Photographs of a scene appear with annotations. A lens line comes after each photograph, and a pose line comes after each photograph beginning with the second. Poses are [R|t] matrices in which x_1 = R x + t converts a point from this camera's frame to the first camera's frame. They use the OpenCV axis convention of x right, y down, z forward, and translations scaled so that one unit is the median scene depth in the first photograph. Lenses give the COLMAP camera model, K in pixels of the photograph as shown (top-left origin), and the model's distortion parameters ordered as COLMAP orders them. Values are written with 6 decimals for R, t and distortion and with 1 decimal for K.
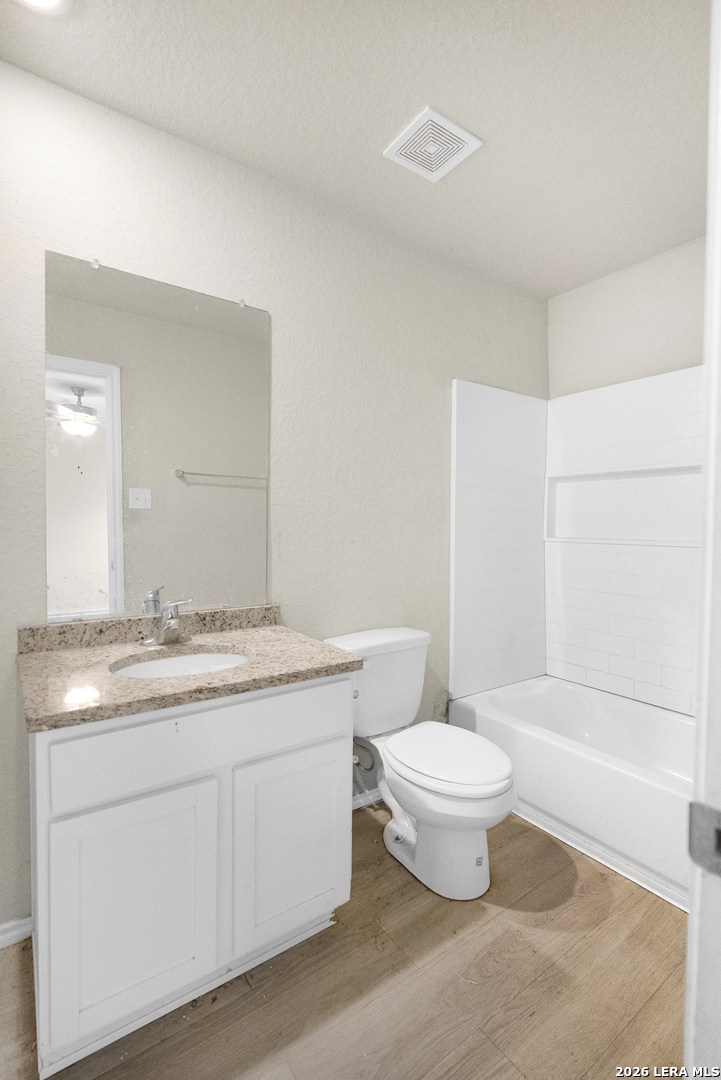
lens RADIAL K [[500.7, 0, 360.5], [0, 500.7, 540.0], [0, 0, 1]] dist [0.003827, 0.000554]
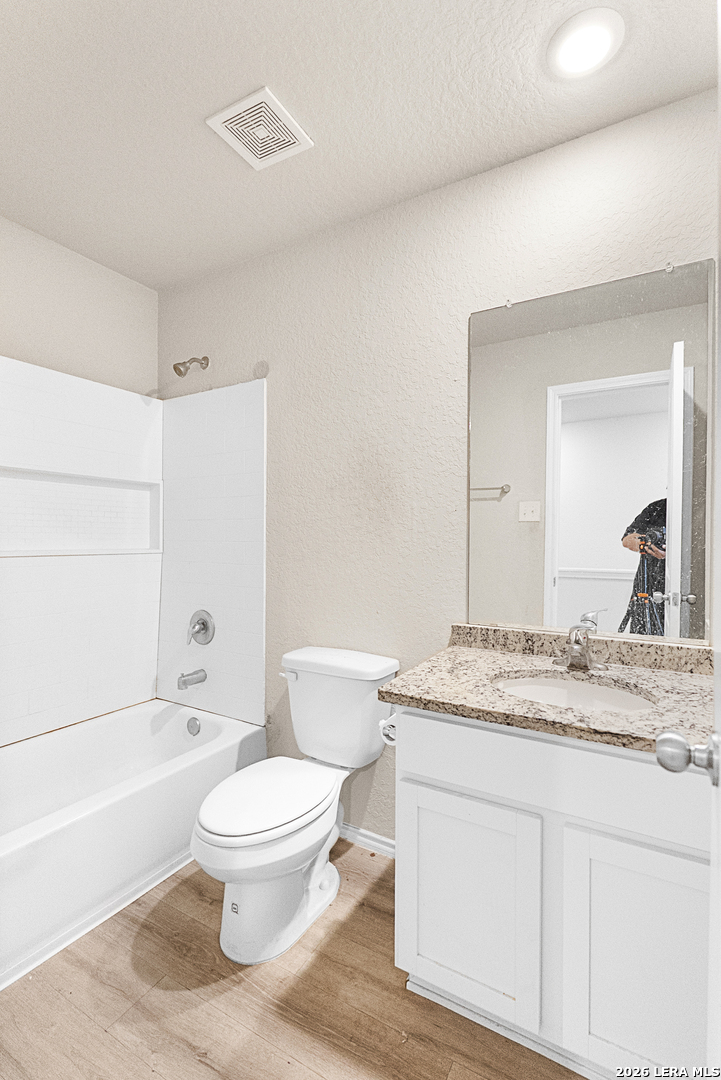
lens RADIAL K [[515.8, 0, 360.5], [0, 515.8, 540.0], [0, 0, 1]] dist [0.000405, -0.000193]
pose [[0.408391, -0.004021, -0.912798, 1.474163], [-0.042858, 0.998803, -0.023575, 0.035115], [0.911800, 0.048749, 0.407730, 1.053381]]
